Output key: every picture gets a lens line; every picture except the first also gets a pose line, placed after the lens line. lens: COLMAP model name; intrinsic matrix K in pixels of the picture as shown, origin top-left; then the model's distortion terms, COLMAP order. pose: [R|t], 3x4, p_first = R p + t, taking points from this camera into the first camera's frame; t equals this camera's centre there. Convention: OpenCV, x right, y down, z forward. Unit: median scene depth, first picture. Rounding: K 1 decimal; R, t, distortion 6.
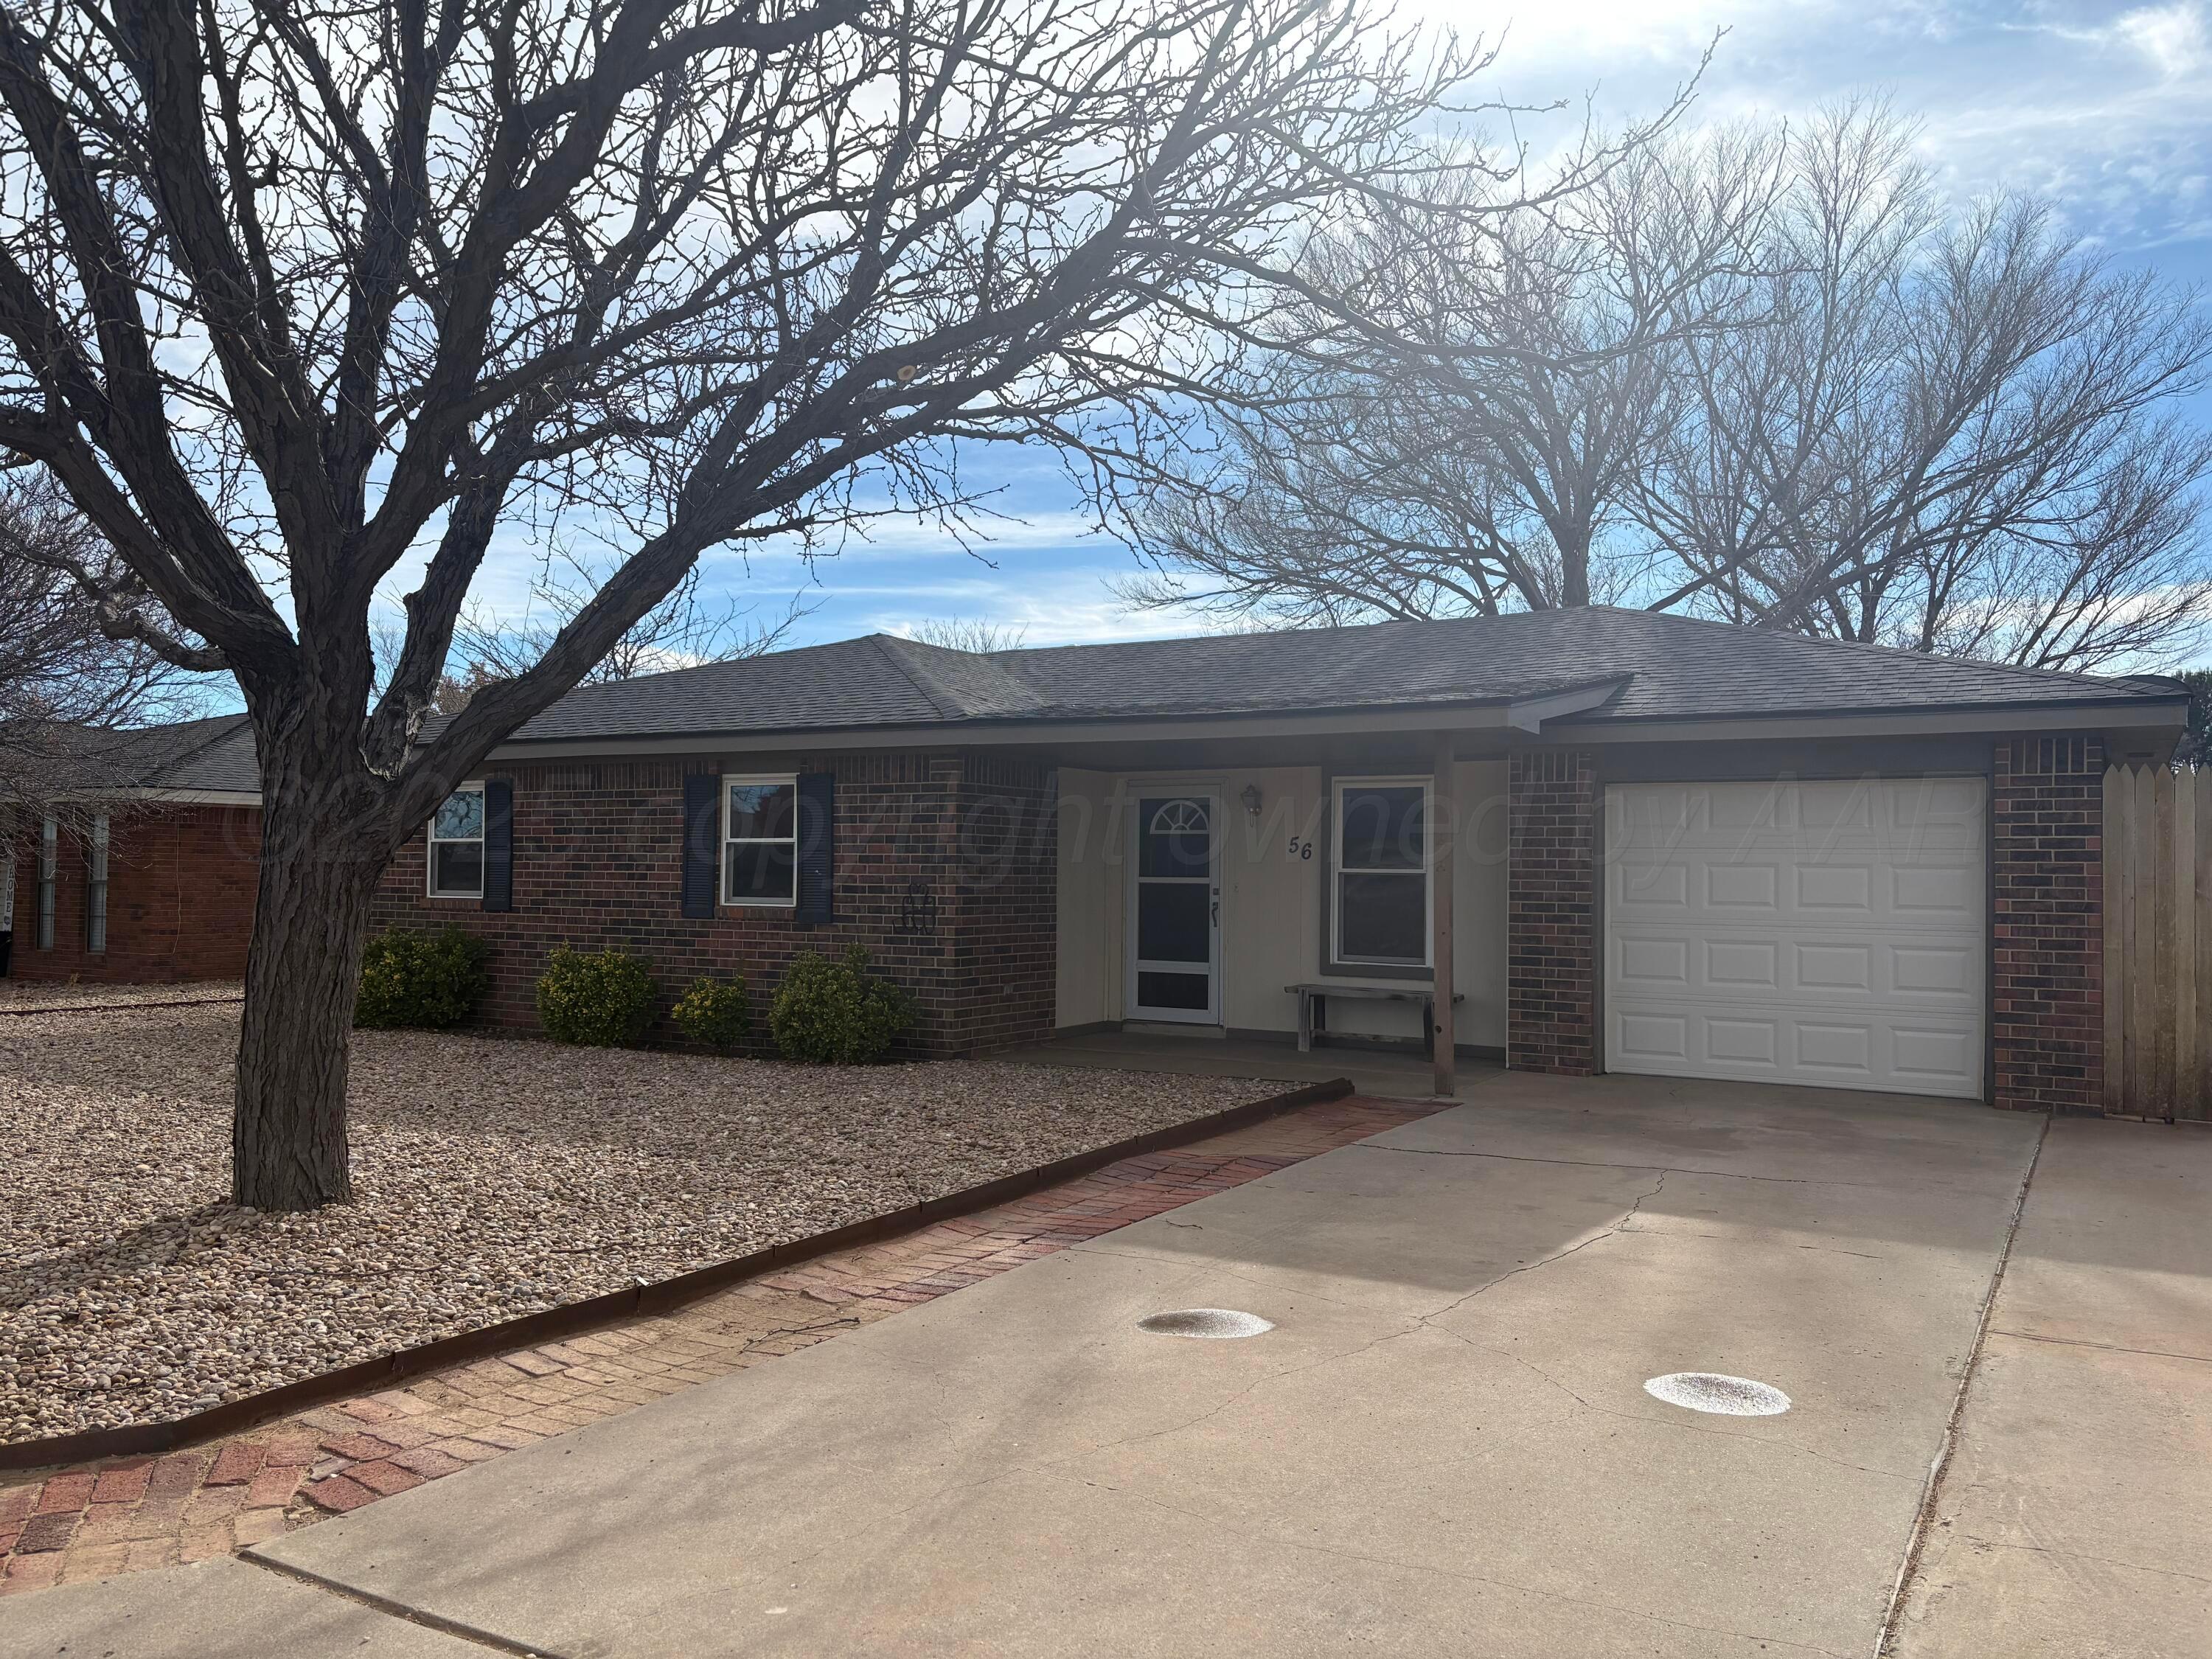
lens RADIAL K [[1703.3, 0, 1093.8], [0, 1703.3, 832.9], [0, 0, 1]] dist [0.016302, 0.004039]
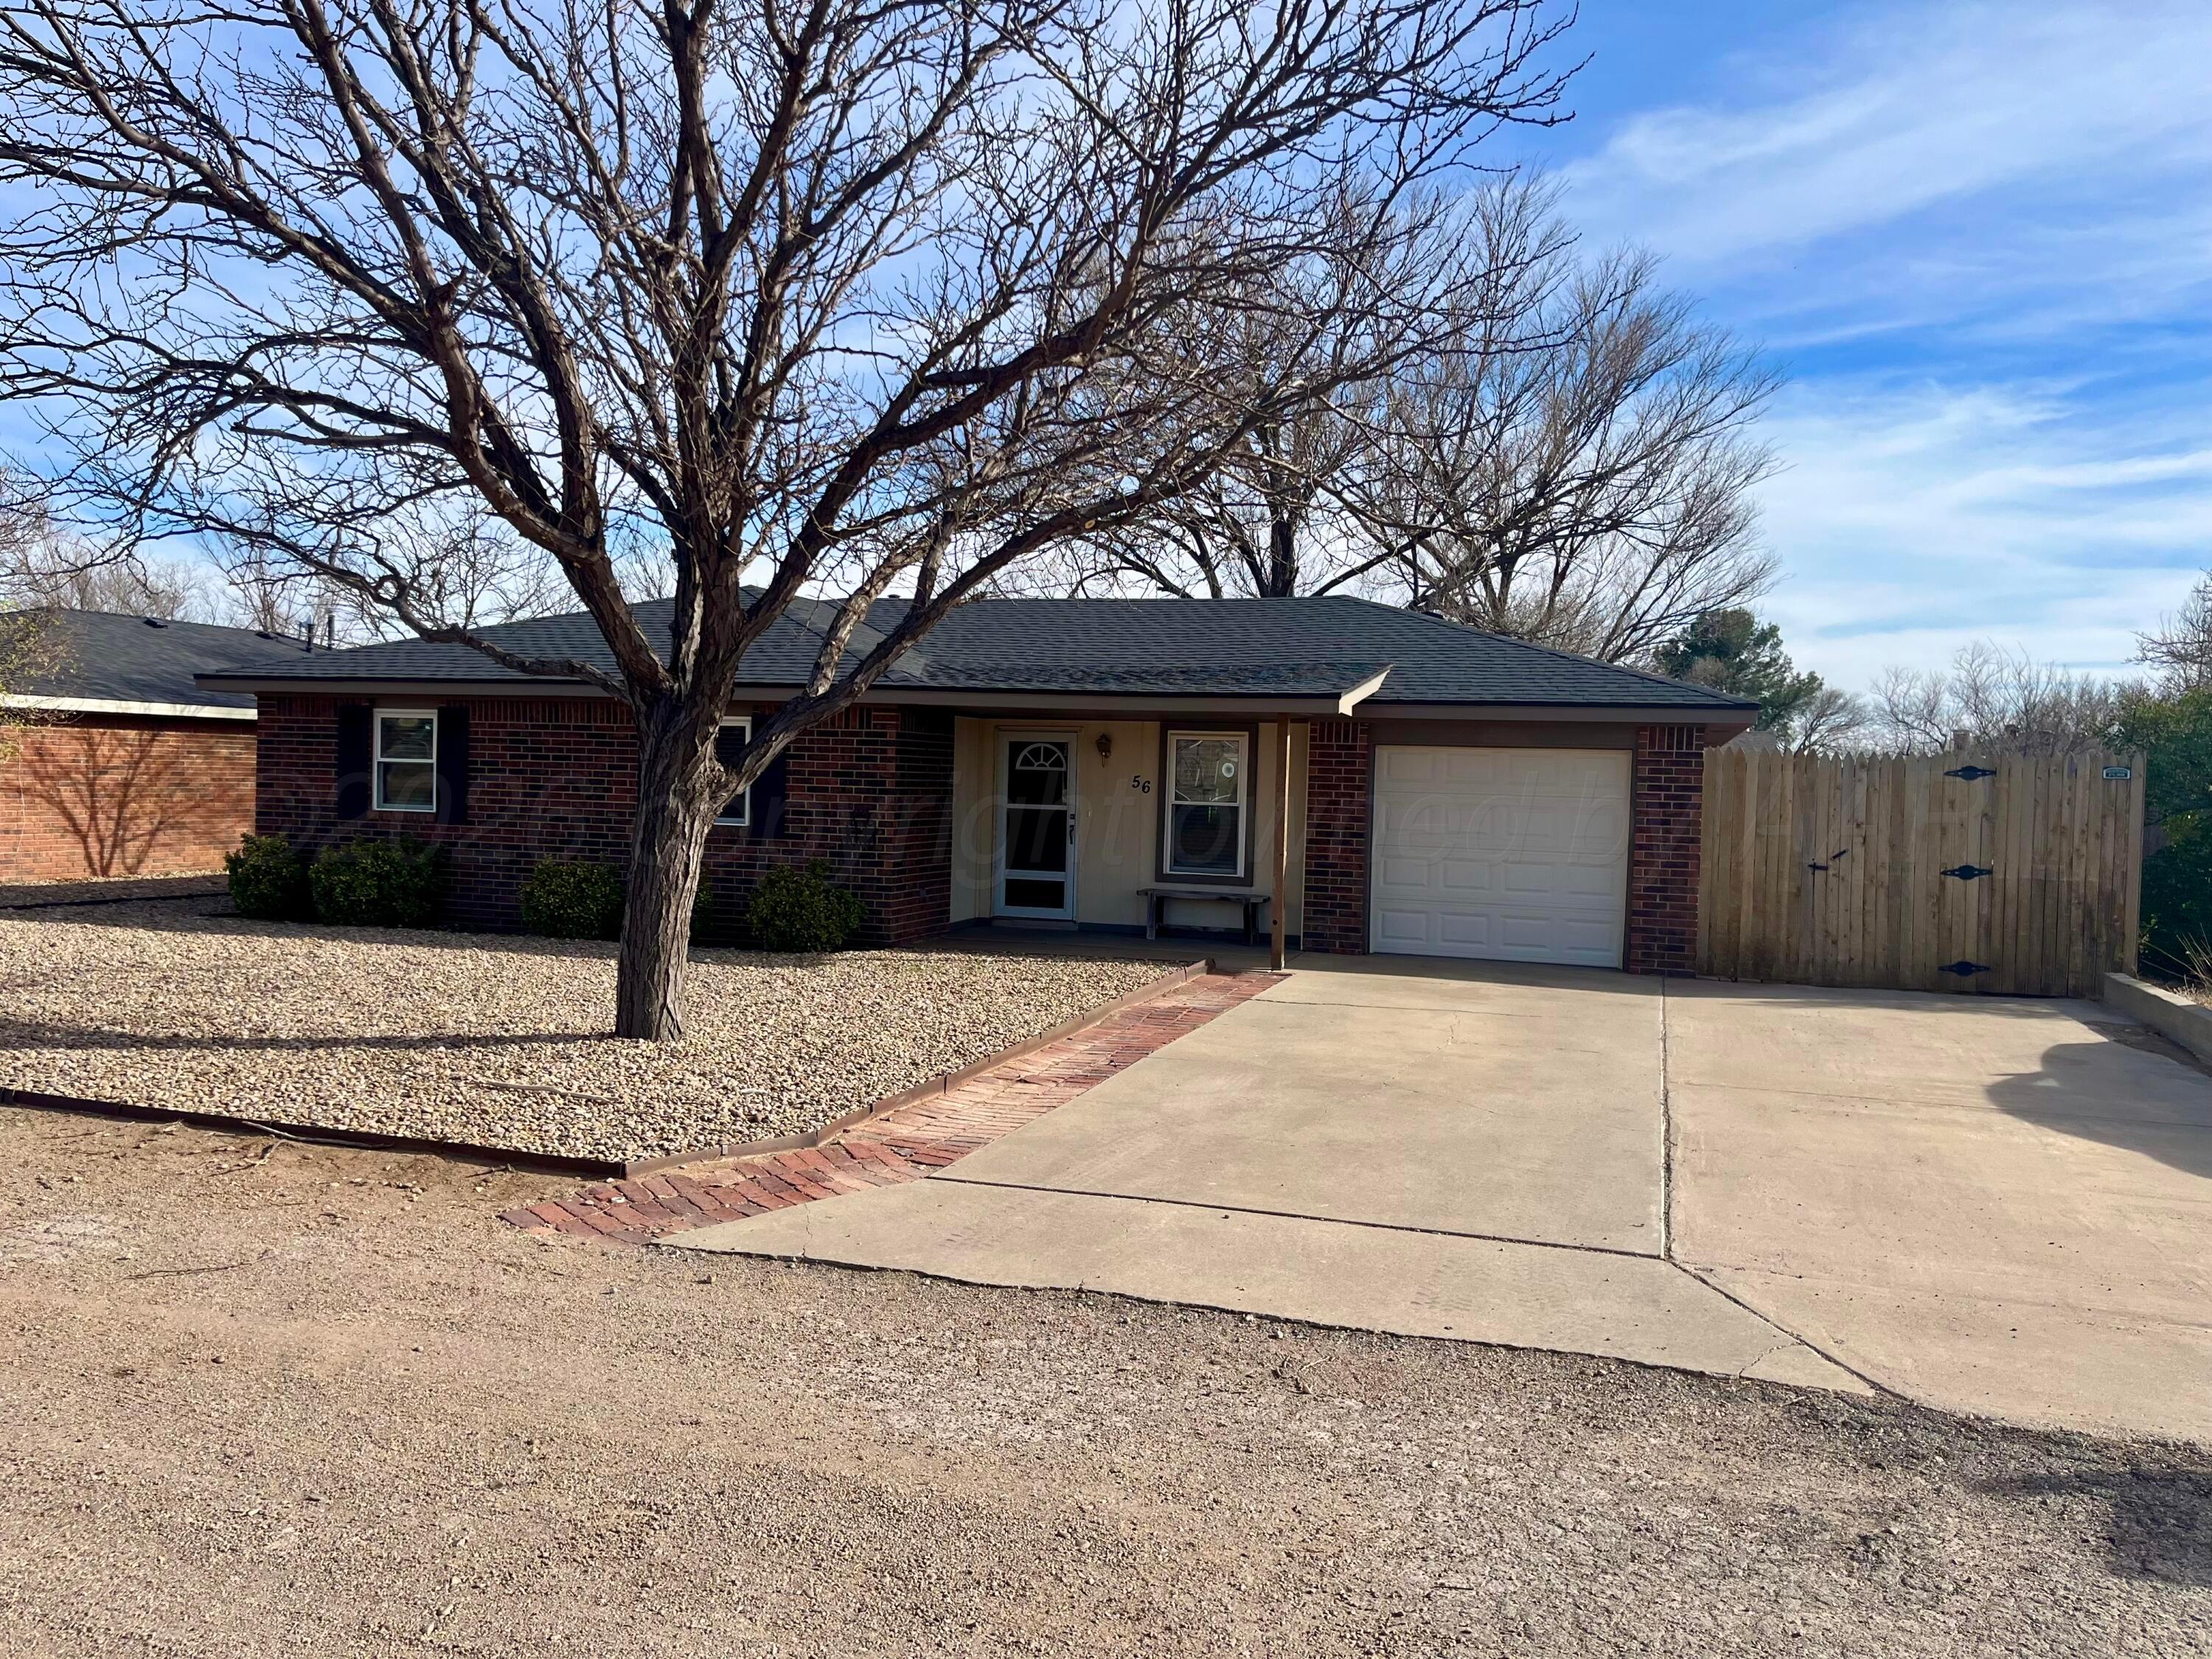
lens RADIAL K [[1700.4, 0, 1116.2], [0, 1700.4, 823.7], [0, 0, 1]] dist [0.041358, -0.009661]
pose [[0.973640, 0.011154, 0.227817, -0.194754], [-0.023513, 0.998391, 0.051606, -0.027898], [-0.226875, -0.055603, 0.972335, -0.263309]]
